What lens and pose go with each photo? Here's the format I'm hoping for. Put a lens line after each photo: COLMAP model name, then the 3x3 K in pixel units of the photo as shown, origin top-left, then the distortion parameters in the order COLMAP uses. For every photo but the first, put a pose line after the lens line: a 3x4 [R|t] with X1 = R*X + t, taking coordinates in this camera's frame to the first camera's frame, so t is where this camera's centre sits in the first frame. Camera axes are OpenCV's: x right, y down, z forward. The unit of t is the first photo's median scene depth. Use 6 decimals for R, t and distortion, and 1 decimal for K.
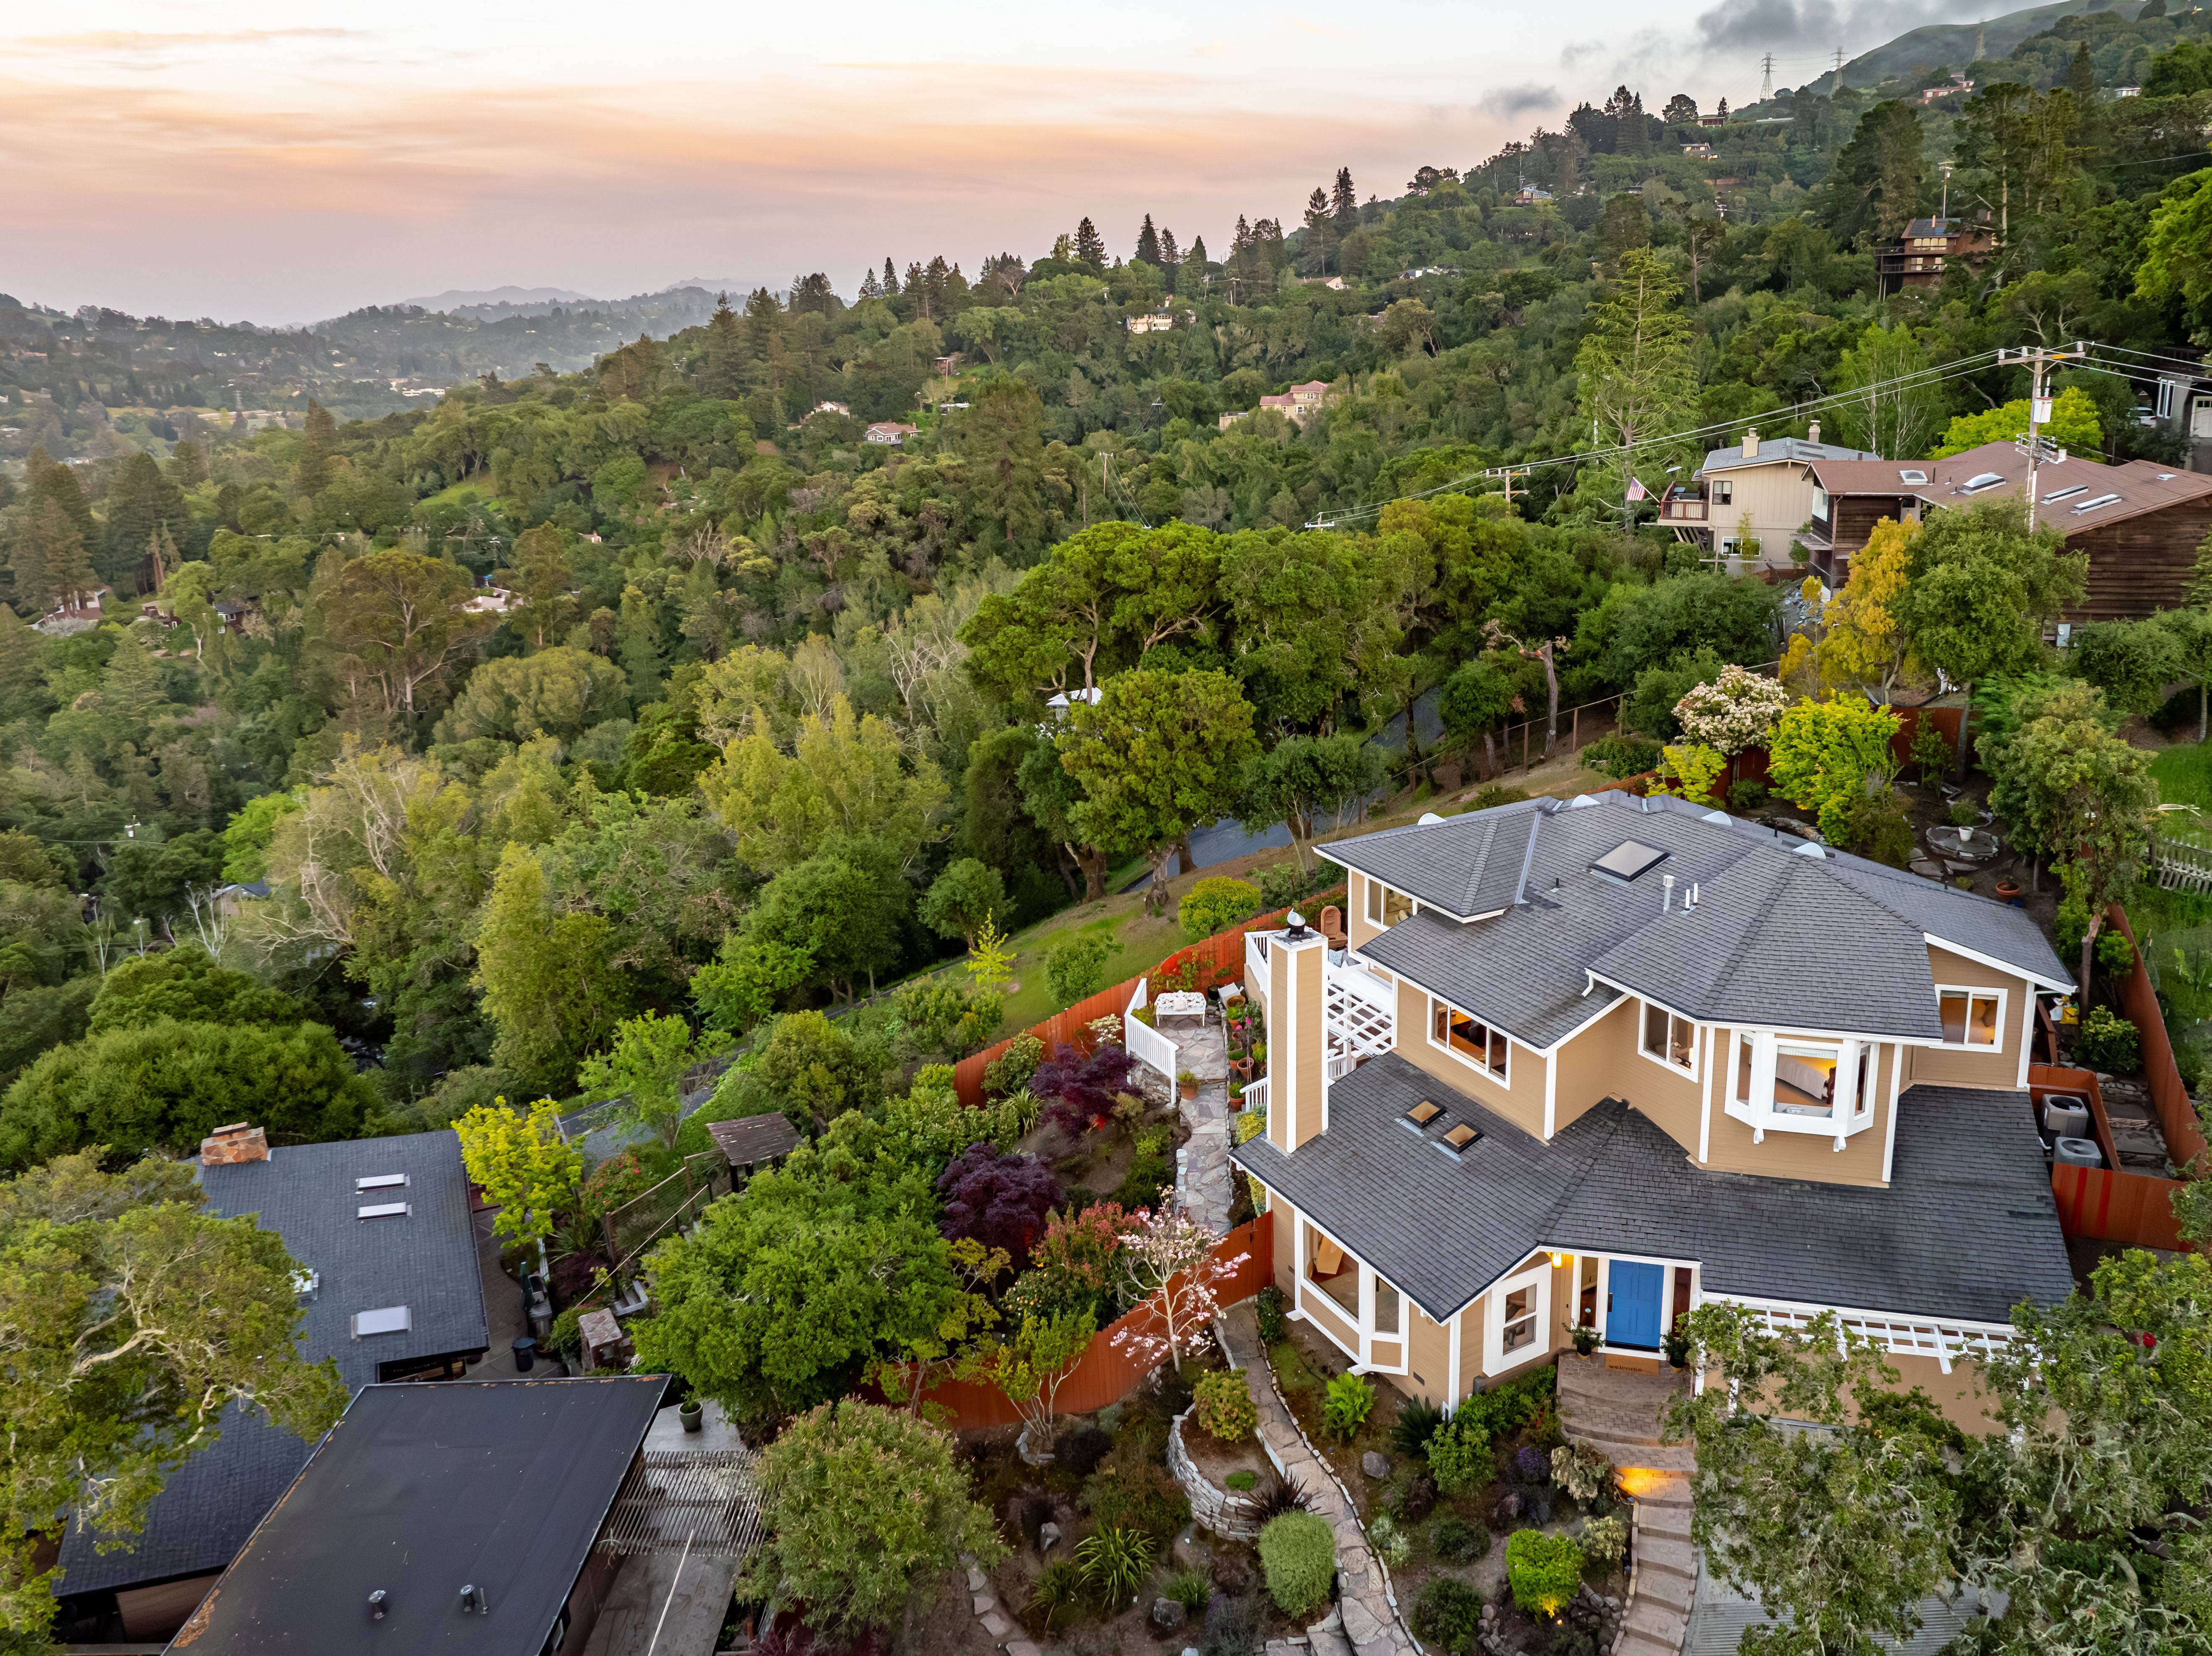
lens RADIAL K [[1660.1, 0, 1249.7], [0, 1660.1, 692.7], [0, 0, 1]] dist [-0.023233, 0.000009]
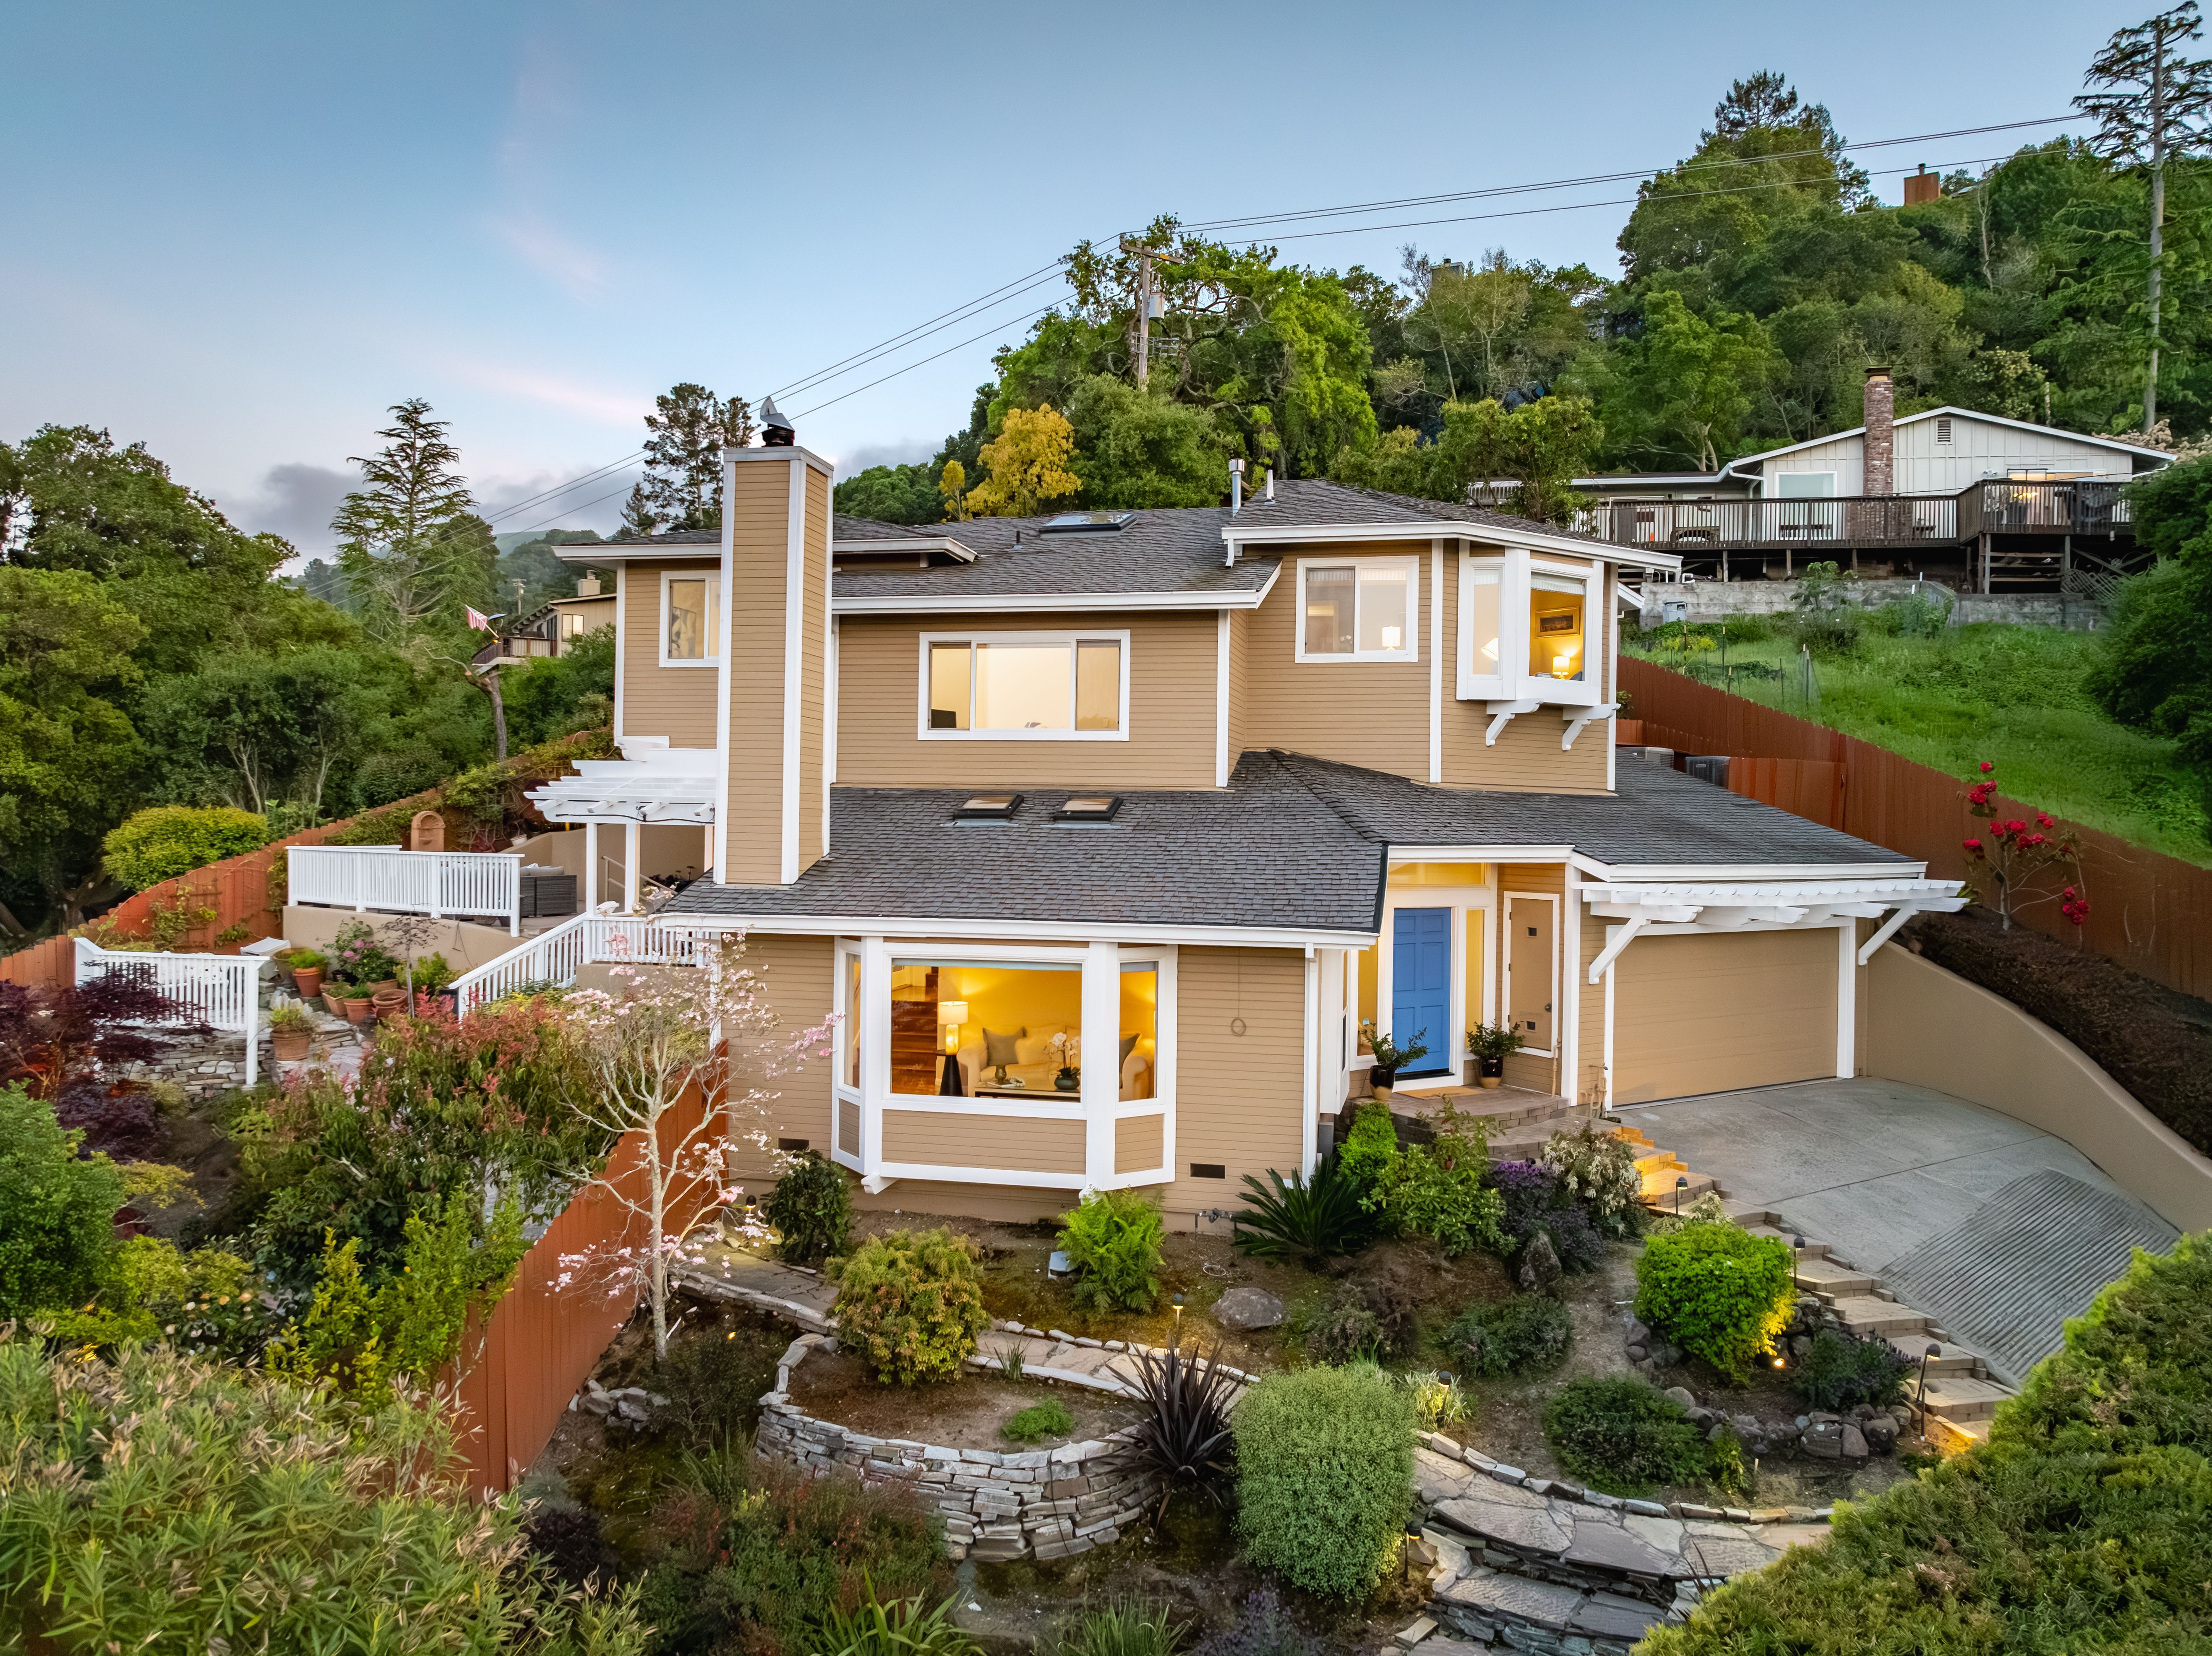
lens RADIAL K [[1592.8, 0, 1081.2], [0, 1592.8, 825.7], [0, 0, 1]] dist [-0.037775, -0.006175]
pose [[0.711540, 0.014165, 0.702503, -0.271719], [0.138233, 0.977436, -0.159721, 0.377972], [-0.688914, 0.210757, 0.693526, 0.651205]]
